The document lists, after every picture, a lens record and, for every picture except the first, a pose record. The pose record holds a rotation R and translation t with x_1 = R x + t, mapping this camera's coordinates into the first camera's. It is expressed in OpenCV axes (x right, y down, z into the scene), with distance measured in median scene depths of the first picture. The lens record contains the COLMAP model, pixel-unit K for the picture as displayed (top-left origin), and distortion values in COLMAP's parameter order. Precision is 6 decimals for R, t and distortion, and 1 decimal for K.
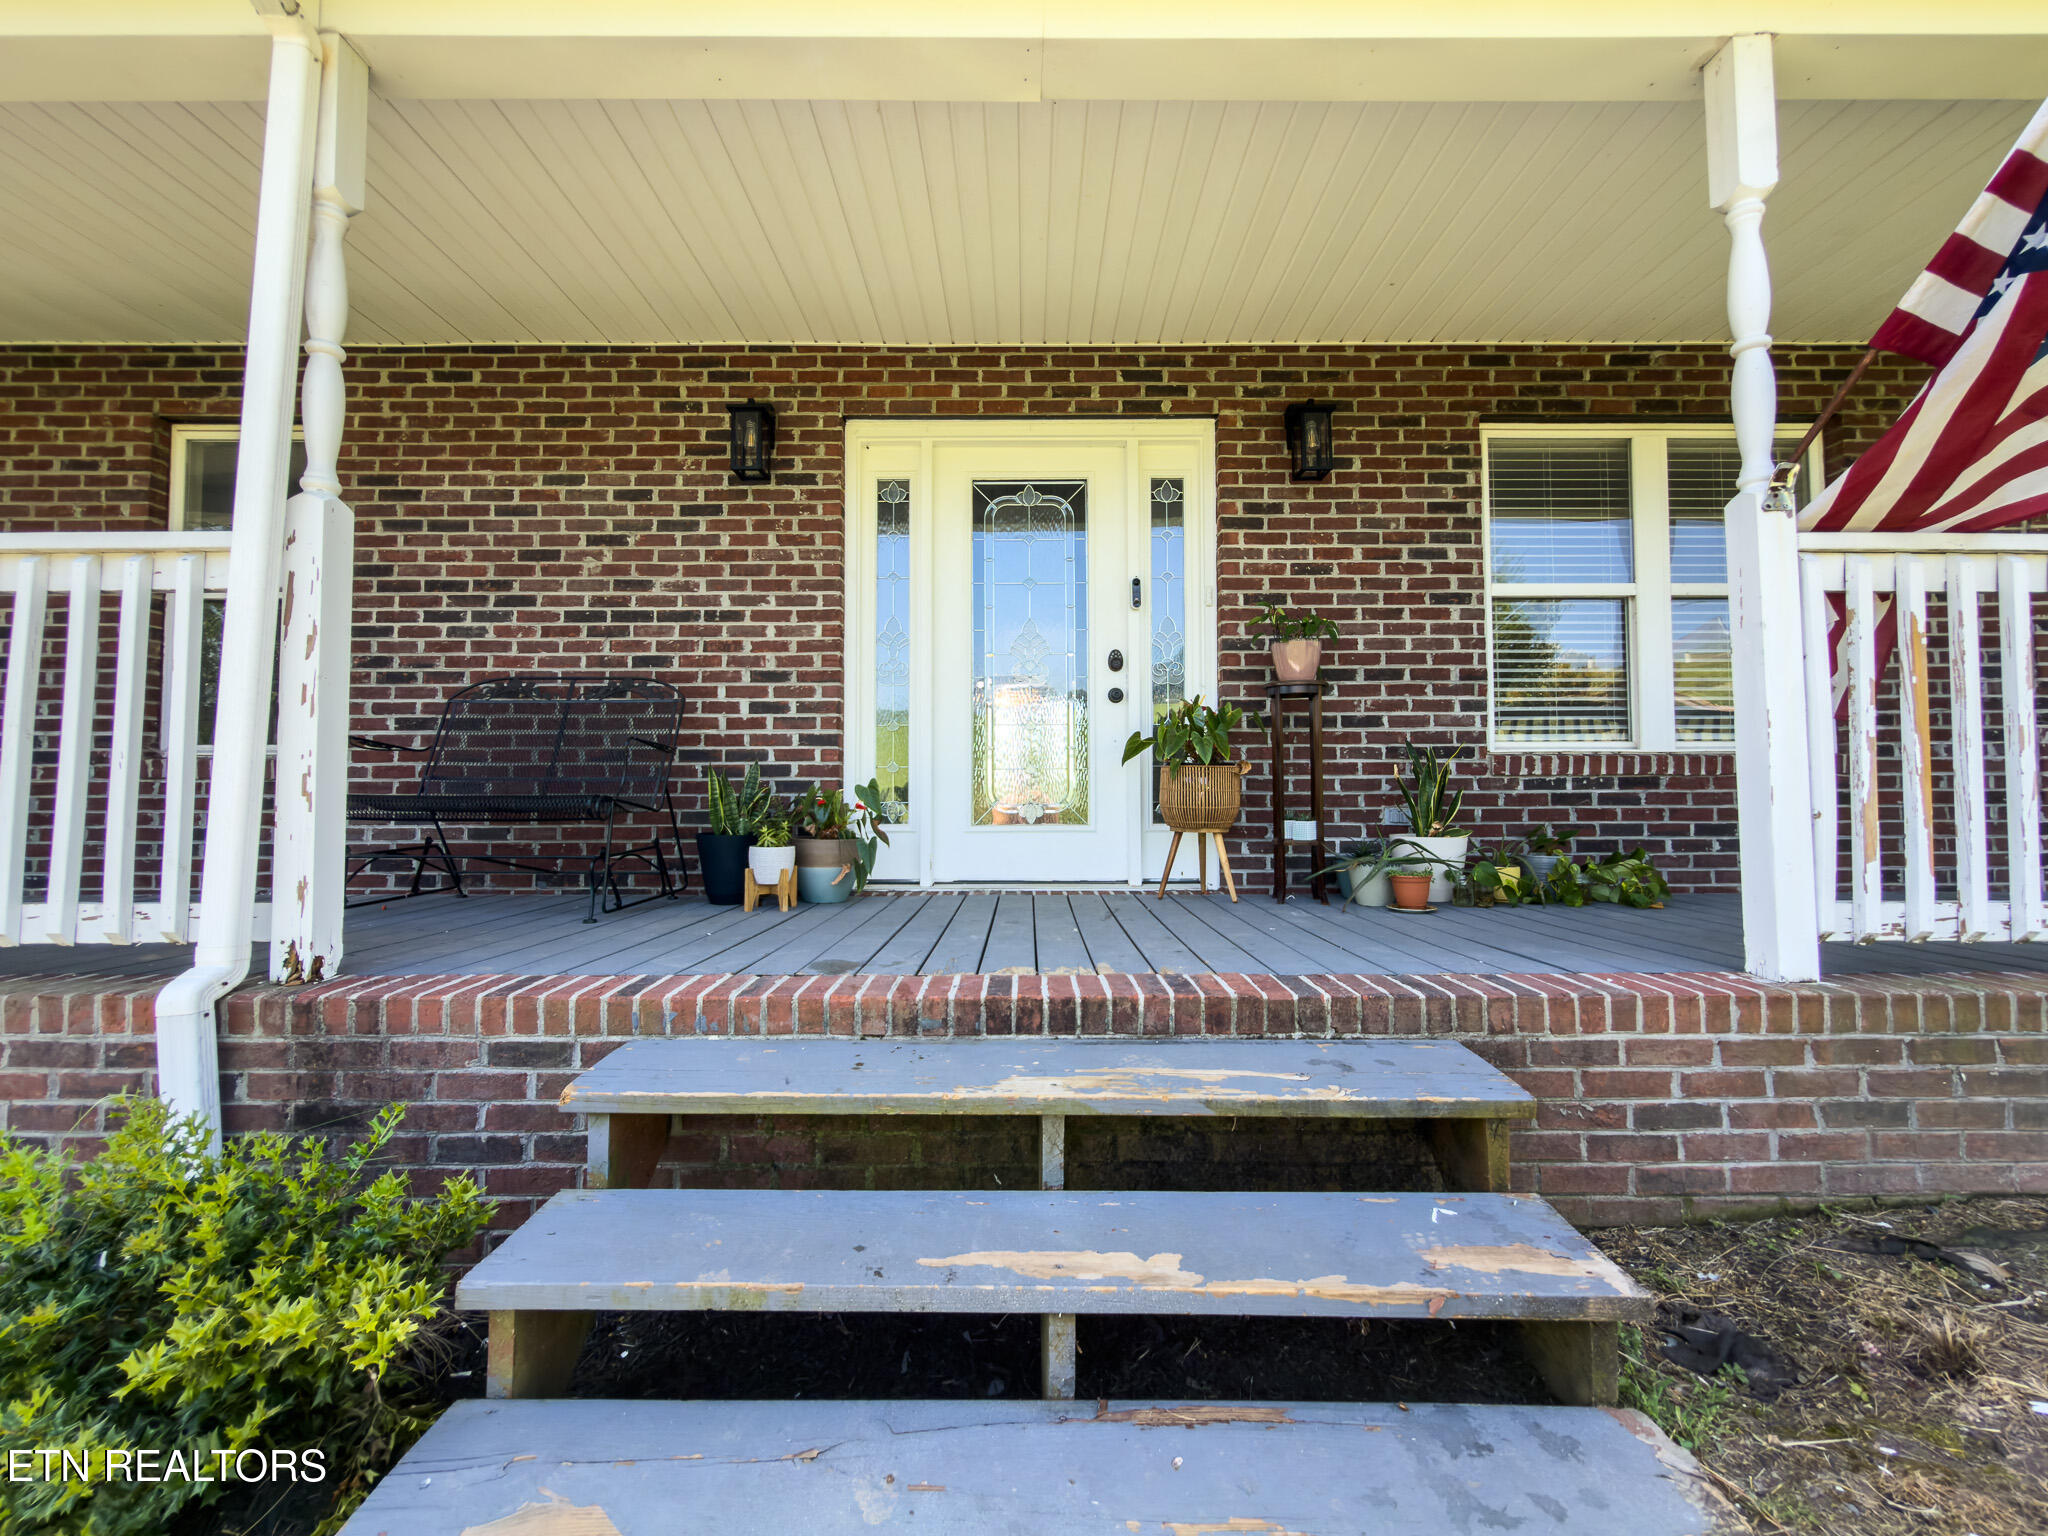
lens RADIAL K [[830.2, 0, 1034.7], [0, 830.2, 767.1], [0, 0, 1]] dist [-0.007771, 0.000935]
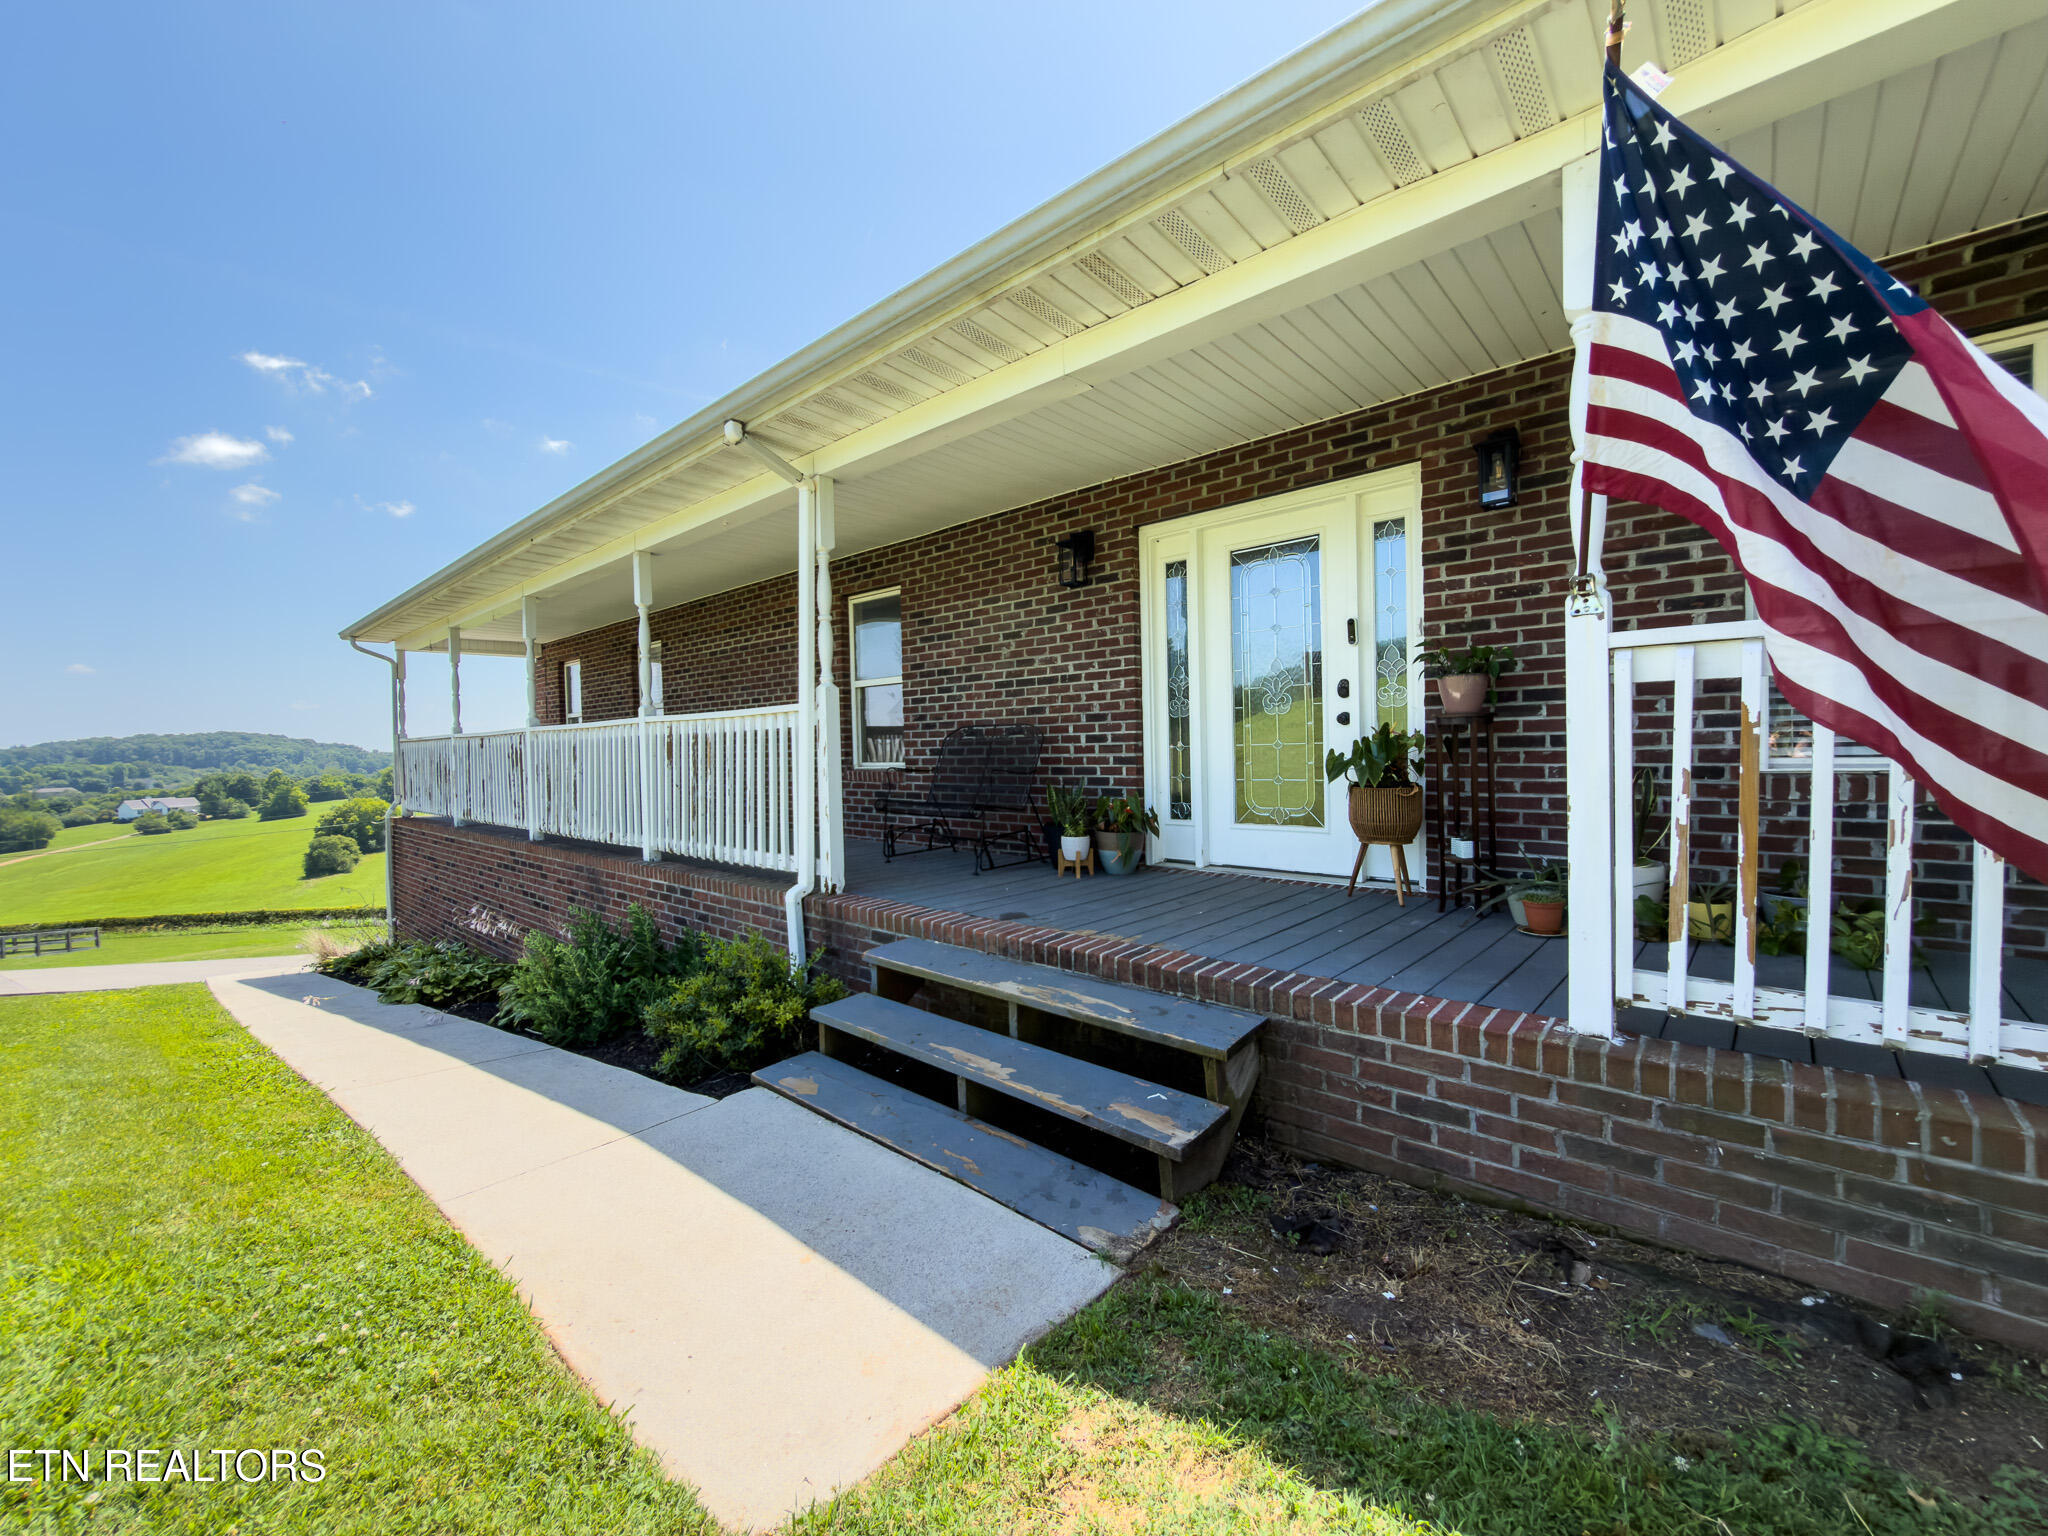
lens RADIAL K [[830.2, 0, 1035.4], [0, 830.2, 776.4], [0, 0, 1]] dist [-0.007771, 0.000935]
pose [[0.739352, 0.013027, -0.673193, 0.592909], [0.040642, 0.997126, 0.063932, -0.103125], [0.672091, -0.074628, 0.736698, -0.166965]]
